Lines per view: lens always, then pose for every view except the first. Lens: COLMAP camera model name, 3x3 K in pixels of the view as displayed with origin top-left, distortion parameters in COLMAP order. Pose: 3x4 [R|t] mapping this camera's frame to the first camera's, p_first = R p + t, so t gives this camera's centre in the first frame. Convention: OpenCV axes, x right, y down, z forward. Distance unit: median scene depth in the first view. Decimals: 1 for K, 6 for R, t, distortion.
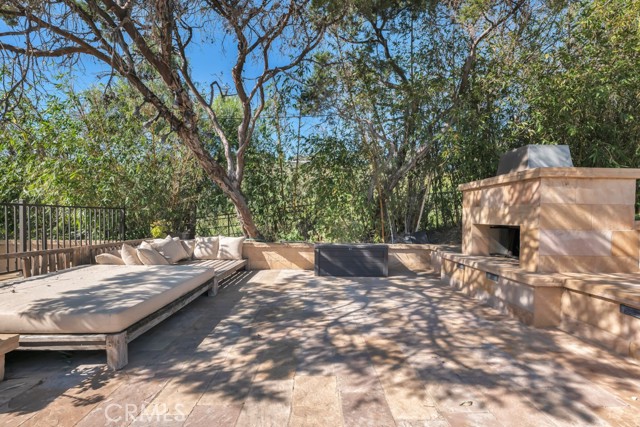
lens RADIAL K [[268.5, 0, 319.8], [0, 268.5, 215.5], [0, 0, 1]] dist [0.001888, 0.000186]
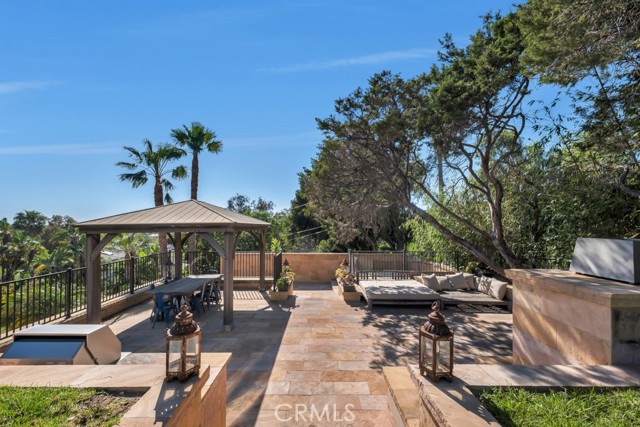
lens RADIAL K [[268.5, 0, 319.6], [0, 268.5, 217.5], [0, 0, 1]] dist [0.001888, 0.000186]
pose [[-0.004816, -0.037126, -0.999299, 1.904777], [-0.003987, 0.999303, -0.037107, -0.340577], [0.999980, 0.003805, -0.004960, 0.234342]]
